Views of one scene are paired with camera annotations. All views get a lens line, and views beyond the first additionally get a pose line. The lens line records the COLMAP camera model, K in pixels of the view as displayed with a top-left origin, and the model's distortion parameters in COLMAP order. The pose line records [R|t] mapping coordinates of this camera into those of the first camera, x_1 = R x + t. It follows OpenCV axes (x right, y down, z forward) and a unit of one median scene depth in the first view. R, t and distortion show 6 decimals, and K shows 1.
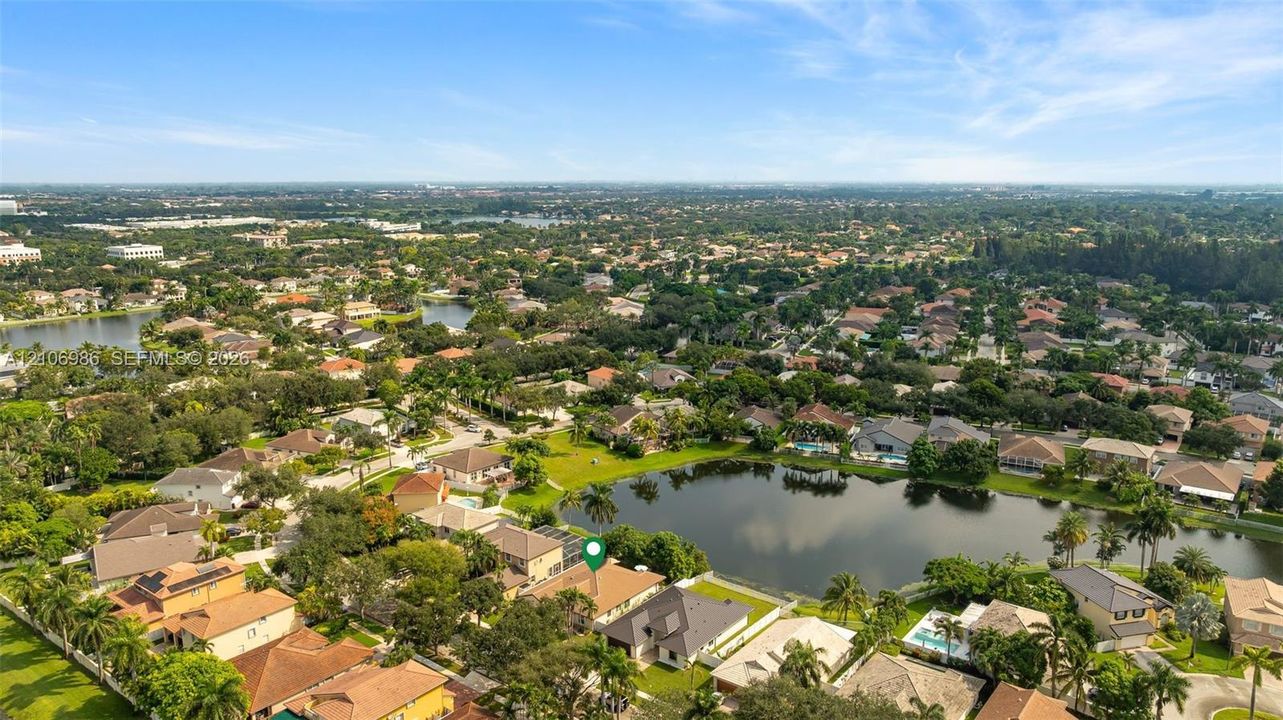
lens RADIAL K [[908.5, 0, 641.5], [0, 908.5, 360.0], [0, 0, 1]] dist [-0.030519, 0.035913]
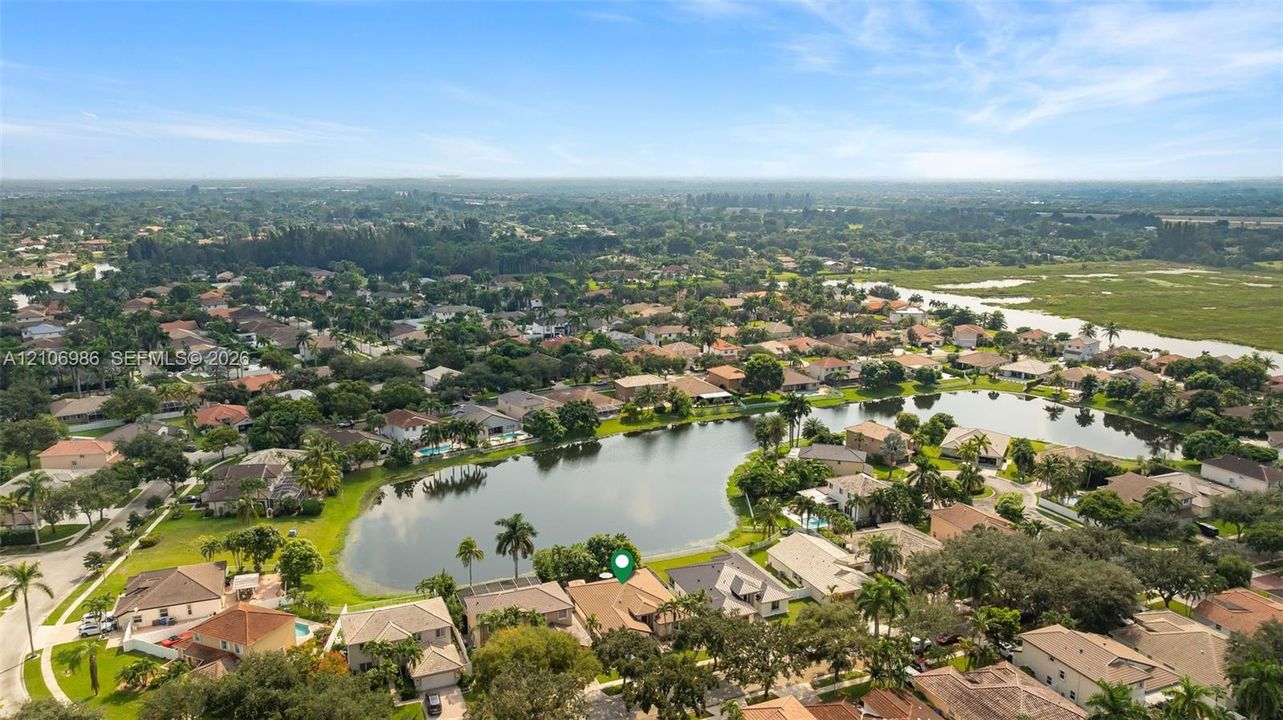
lens RADIAL K [[908.5, 0, 641.5], [0, 908.5, 360.0], [0, 0, 1]] dist [-0.030519, 0.035913]
pose [[0.487875, -0.177695, 0.854636, -0.533920], [0.175030, 0.979092, 0.103655, -0.062311], [-0.855186, 0.099016, 0.508776, 0.314872]]
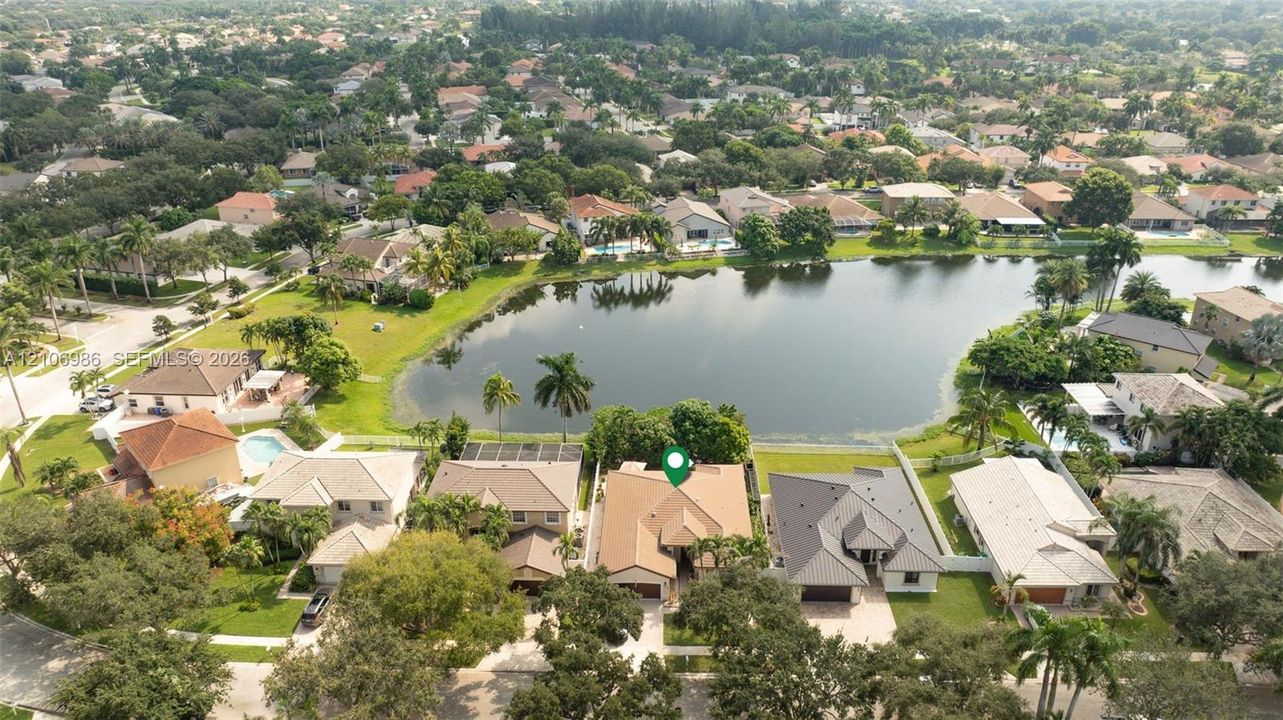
lens RADIAL K [[908.5, 0, 641.5], [0, 908.5, 360.0], [0, 0, 1]] dist [-0.030519, 0.035913]
pose [[0.806048, -0.241579, 0.540302, -0.249533], [0.119742, 0.960589, 0.250861, -0.006496], [-0.579611, -0.137509, 0.803208, 0.350080]]
